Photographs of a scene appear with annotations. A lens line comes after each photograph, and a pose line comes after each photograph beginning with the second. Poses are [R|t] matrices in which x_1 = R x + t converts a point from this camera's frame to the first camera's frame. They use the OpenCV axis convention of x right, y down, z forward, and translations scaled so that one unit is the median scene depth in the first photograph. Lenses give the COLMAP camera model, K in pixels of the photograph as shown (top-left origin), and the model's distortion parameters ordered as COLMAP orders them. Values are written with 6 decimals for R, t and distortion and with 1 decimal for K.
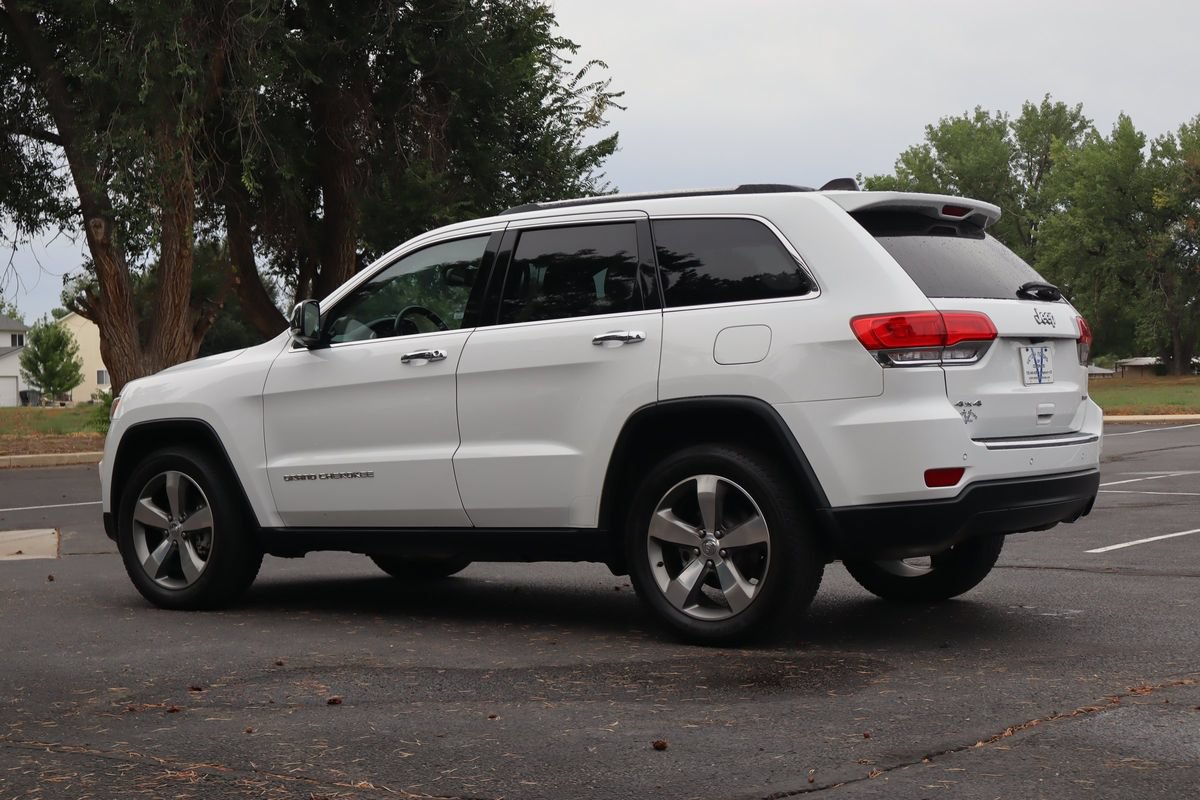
lens RADIAL K [[2071.8, 0, 548.3], [0, 2071.8, 399.0], [0, 0, 1]] dist [0.052634, -0.109069]
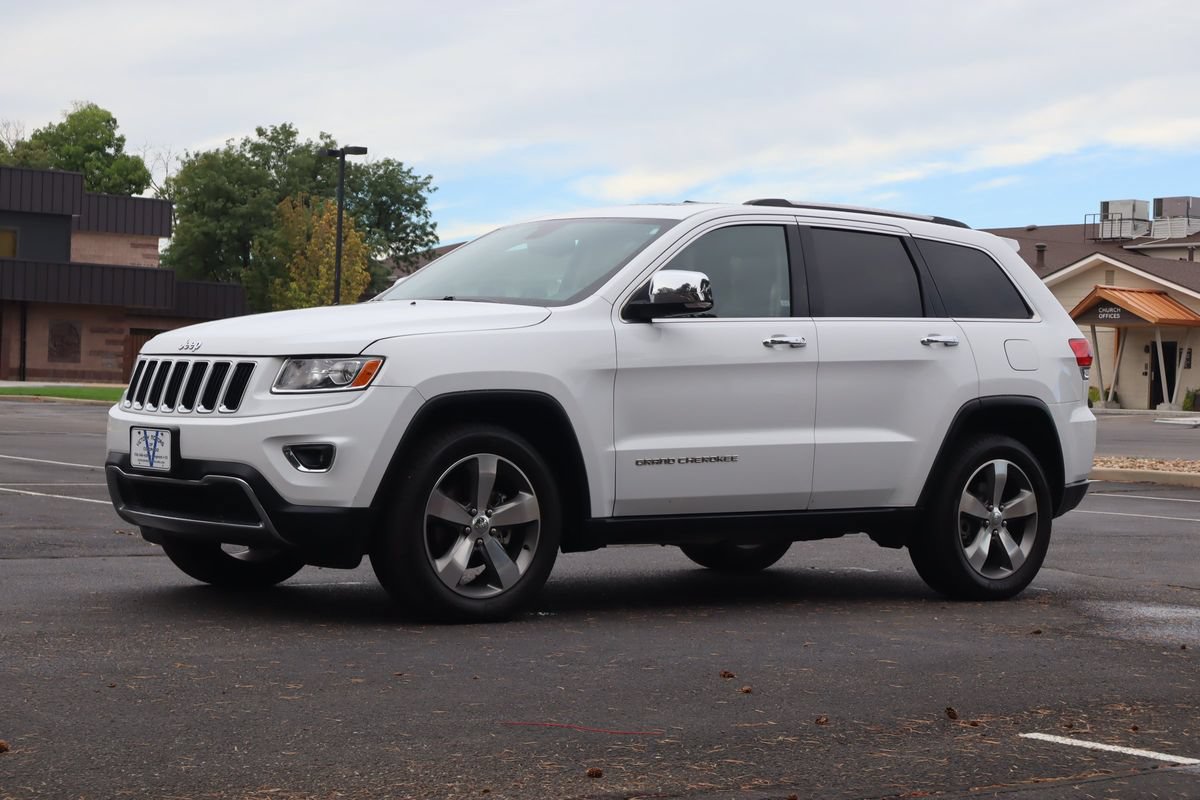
lens RADIAL K [[2501.2, 0, 696.4], [0, 2501.2, 399.7], [0, 0, 1]] dist [0.036494, 0.110261]
pose [[0.184012, 0.026378, 0.982570, -1.135091], [-0.035741, 0.999158, -0.020130, 0.030223], [-0.982274, -0.031414, 0.184800, 0.733205]]
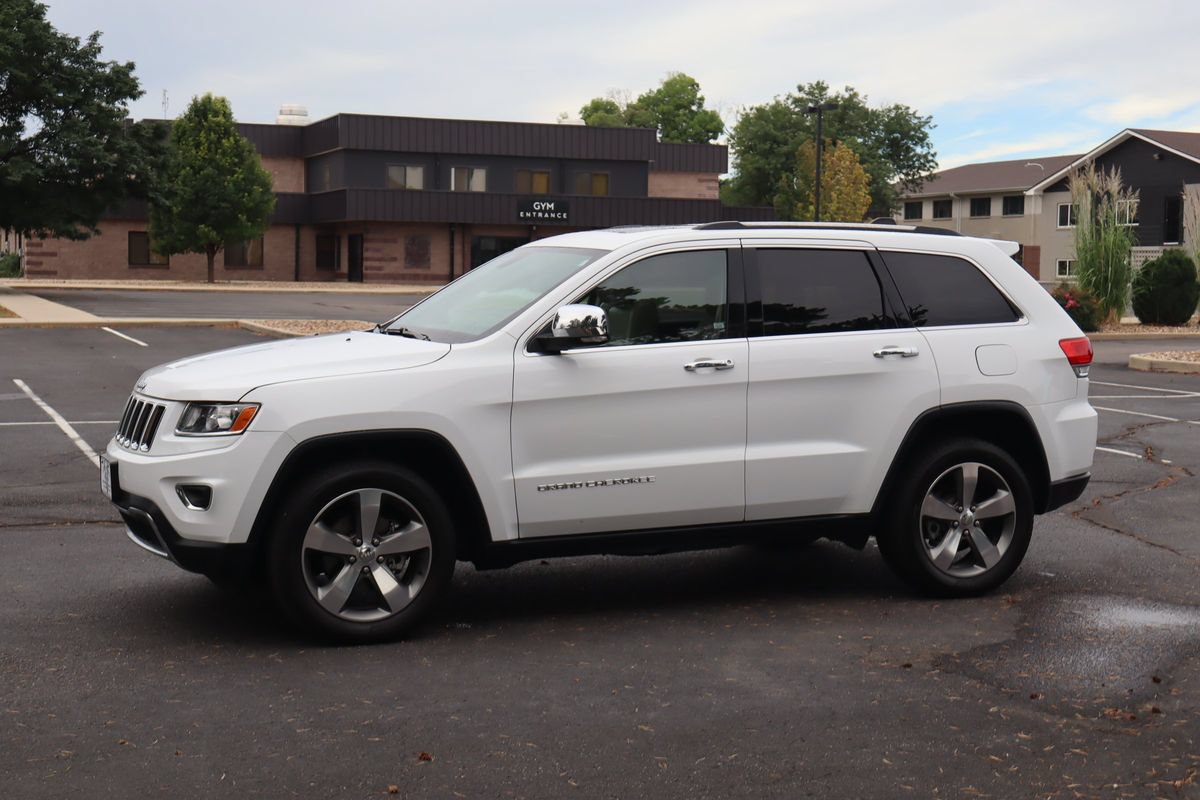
lens RADIAL K [[1855.2, 0, 653.2], [0, 1855.2, 401.3], [0, 0, 1]] dist [0.030160, -0.050411]
pose [[0.459553, -0.040618, 0.887221, -0.820062], [-0.020835, 0.998186, 0.056490, -0.049222], [-0.887906, -0.044446, 0.457873, 0.531454]]
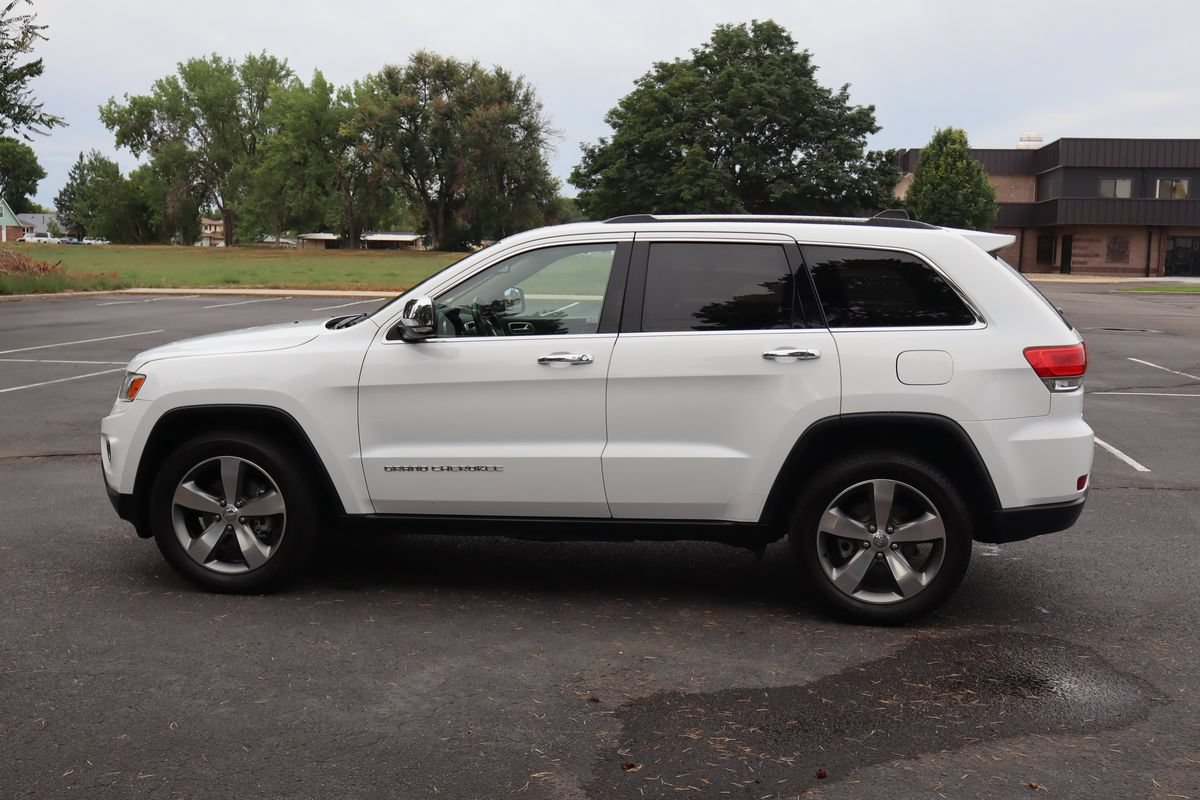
lens RADIAL K [[1362.1, 0, 600.0], [0, 1362.1, 400.0], [0, 0, 1]] dist [0.010991, -0.006325]
pose [[0.861843, -0.023187, 0.506644, -0.355588], [-0.032779, 0.994319, 0.101266, -0.063259], [-0.506114, -0.103883, 0.856187, 0.356488]]
